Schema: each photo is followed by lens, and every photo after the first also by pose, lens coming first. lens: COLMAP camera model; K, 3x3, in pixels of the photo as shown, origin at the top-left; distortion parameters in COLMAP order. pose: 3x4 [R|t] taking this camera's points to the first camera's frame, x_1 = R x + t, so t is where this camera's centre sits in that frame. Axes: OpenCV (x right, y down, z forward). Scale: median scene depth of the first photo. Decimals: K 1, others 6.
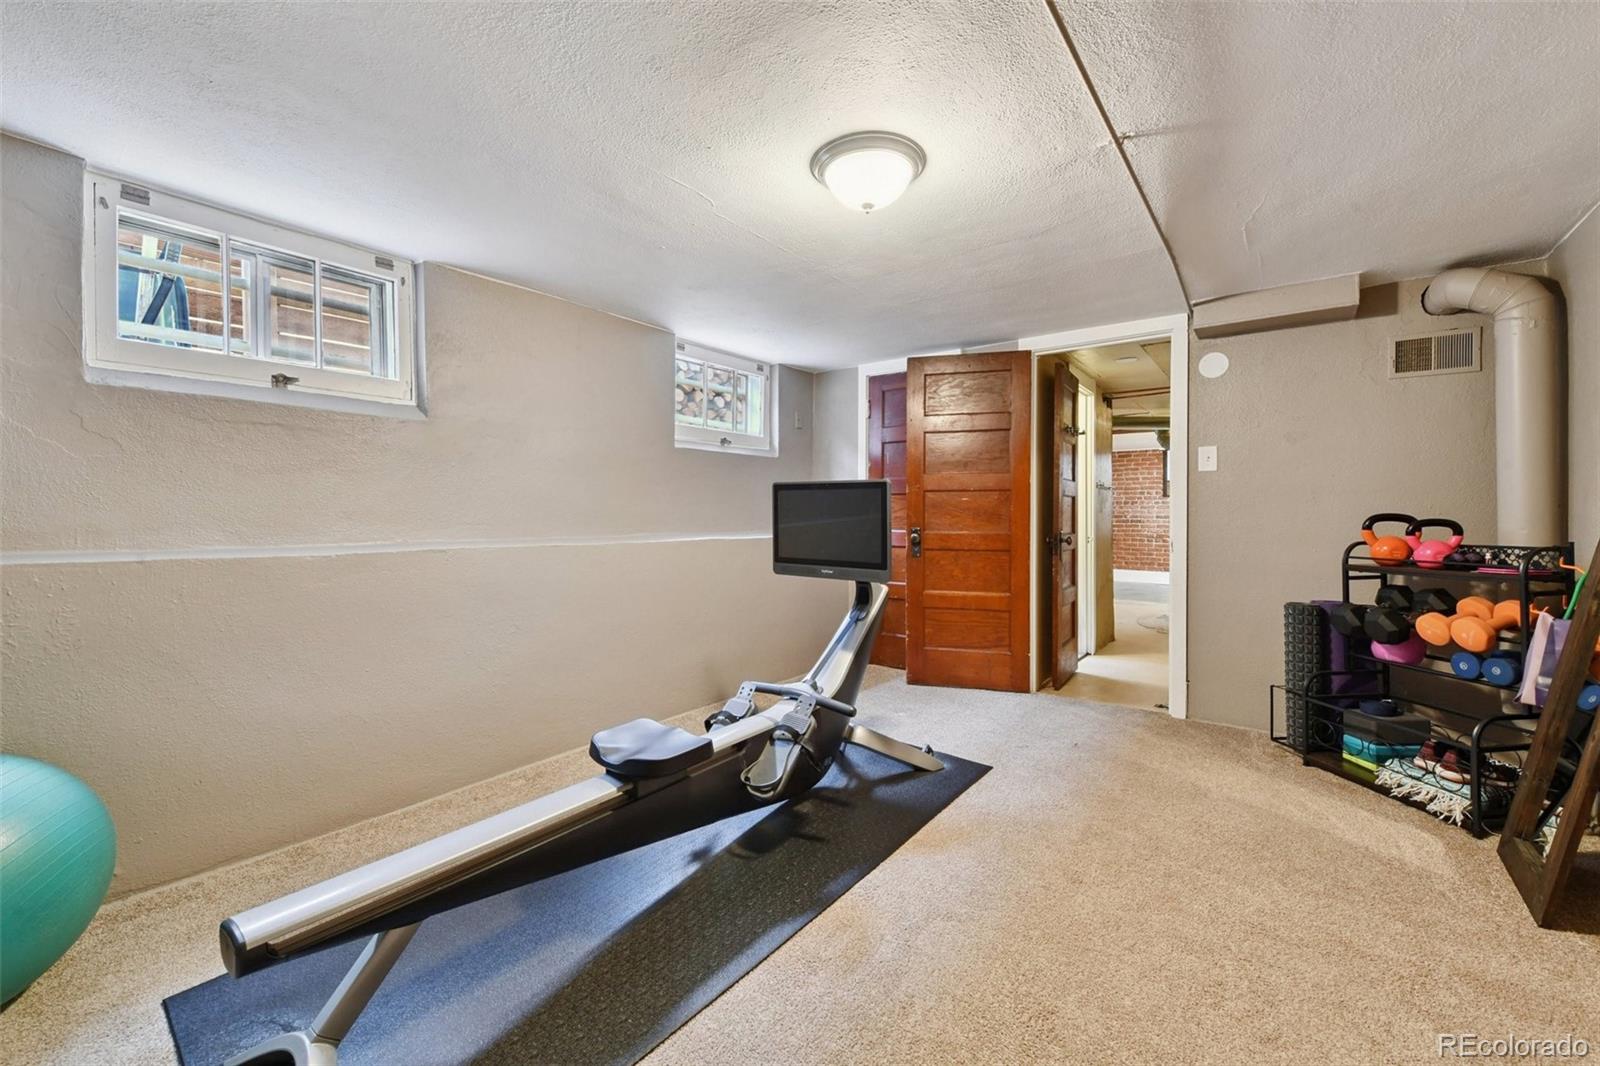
lens RADIAL K [[630.5, 0, 798.5], [0, 630.5, 520.6], [0, 0, 1]] dist [0.010545, -0.005988]
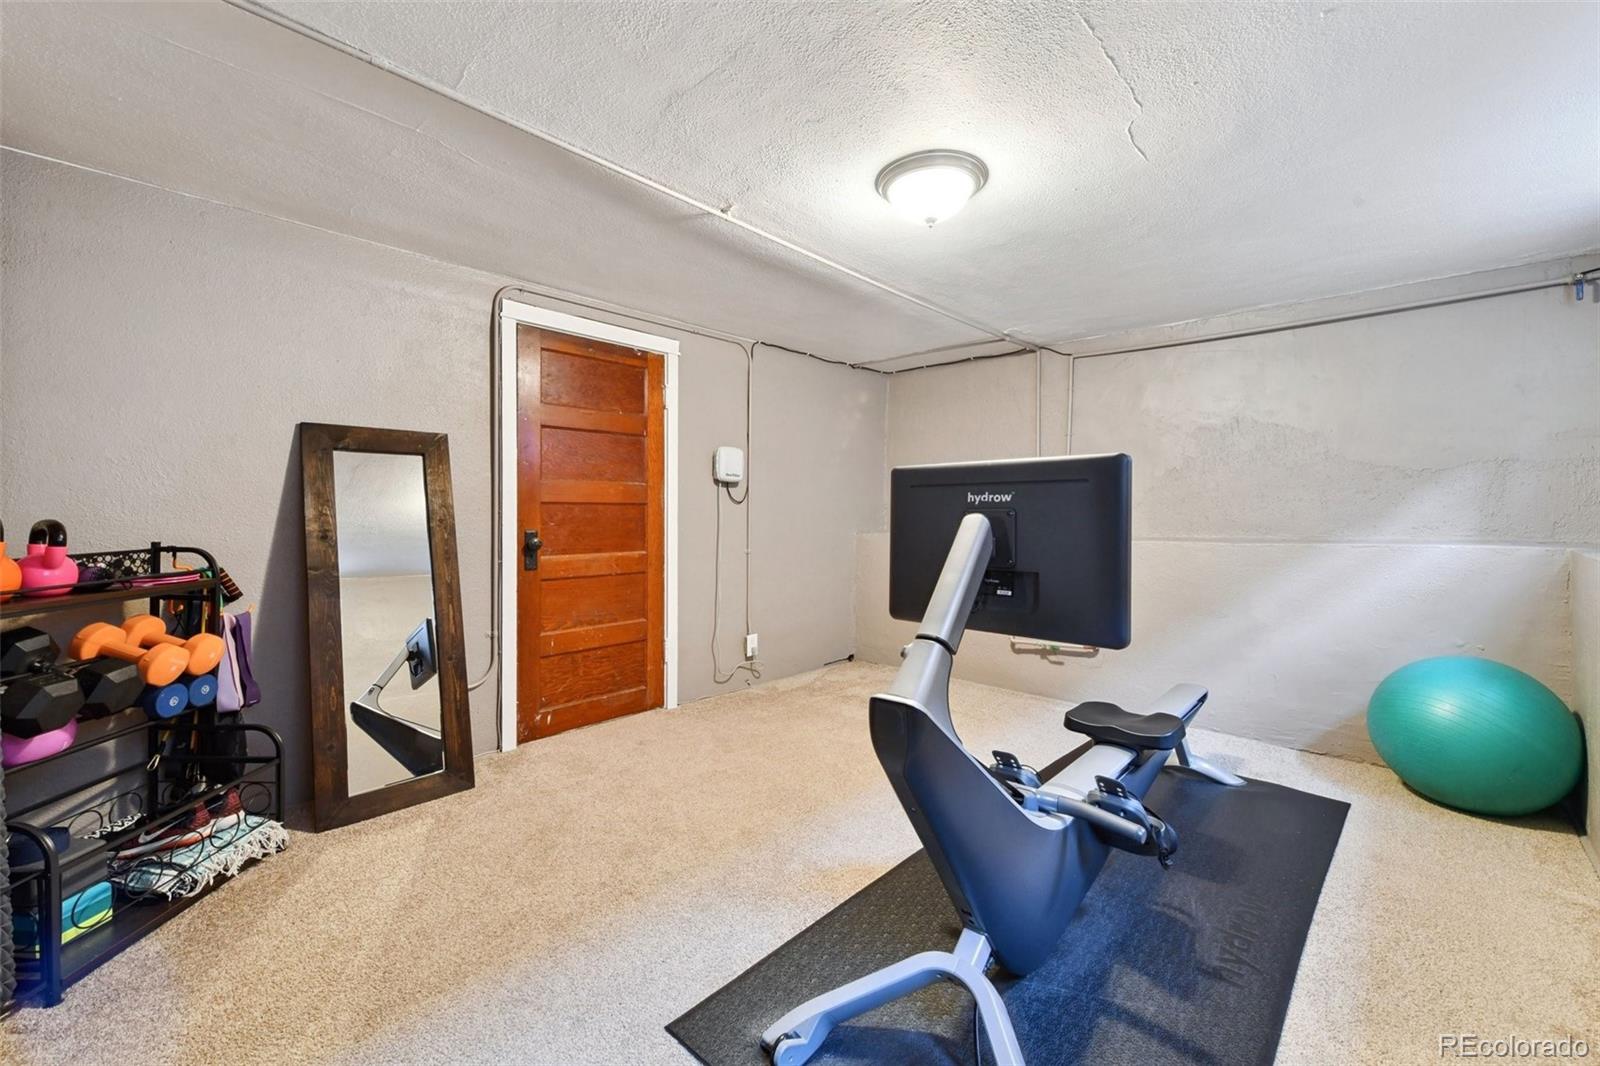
lens RADIAL K [[630.5, 0, 800.0], [0, 630.5, 525.6], [0, 0, 1]] dist [0.010545, -0.005988]
pose [[-0.996193, -0.000031, 0.087178, 0.192892], [0.002704, 0.999508, 0.031258, -0.014514], [-0.087136, 0.031375, -0.995702, 1.737869]]
